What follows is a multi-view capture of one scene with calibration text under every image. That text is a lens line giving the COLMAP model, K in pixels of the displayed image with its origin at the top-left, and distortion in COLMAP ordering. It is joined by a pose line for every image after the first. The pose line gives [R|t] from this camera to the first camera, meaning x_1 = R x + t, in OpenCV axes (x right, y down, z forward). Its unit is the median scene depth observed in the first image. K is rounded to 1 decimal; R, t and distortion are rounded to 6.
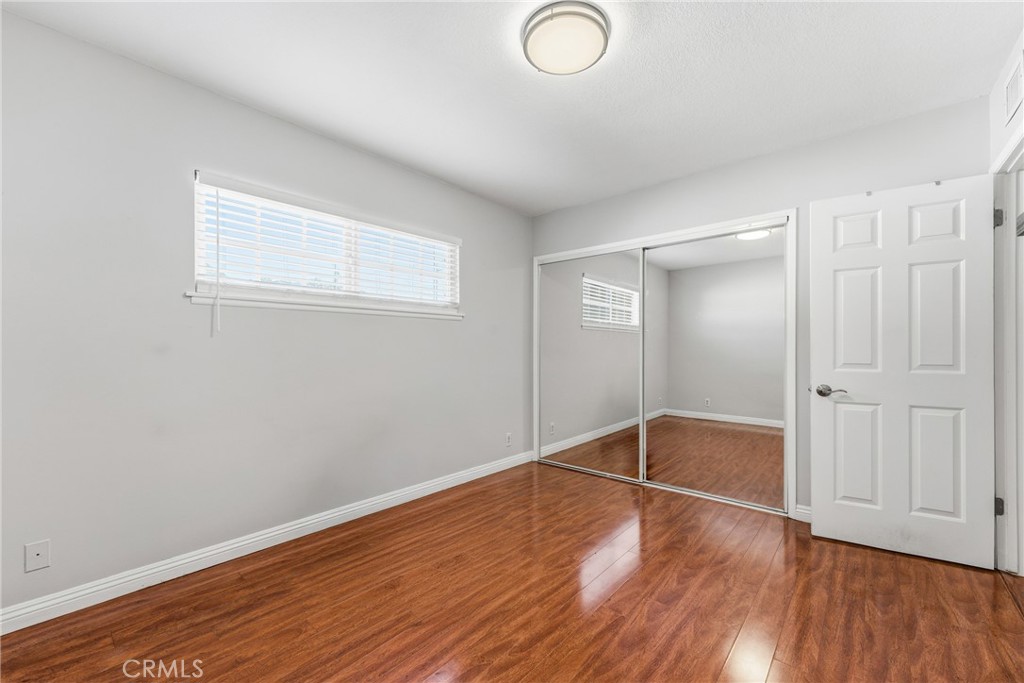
lens RADIAL K [[412.8, 0, 512.0], [0, 412.8, 341.5], [0, 0, 1]] dist [0.002575, 0.000361]
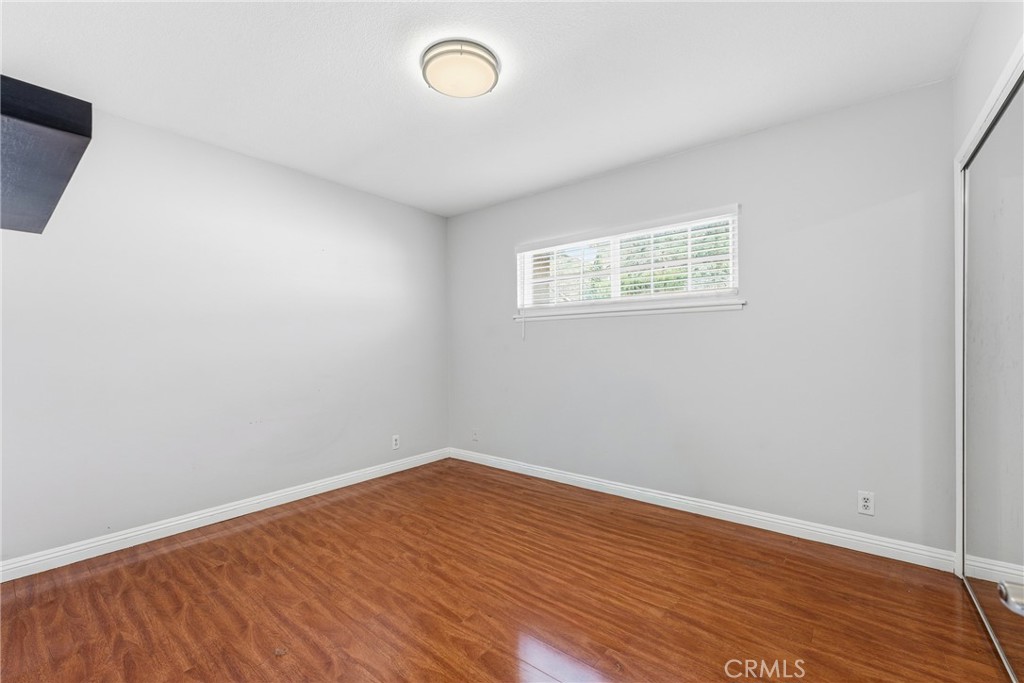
lens RADIAL K [[412.8, 0, 512.0], [0, 412.8, 341.5], [0, 0, 1]] dist [0.002575, 0.000361]
pose [[0.051580, -0.020392, -0.998461, 1.113744], [0.022455, 0.999562, -0.019255, 0.014572], [0.998416, -0.021427, 0.052015, 0.945227]]
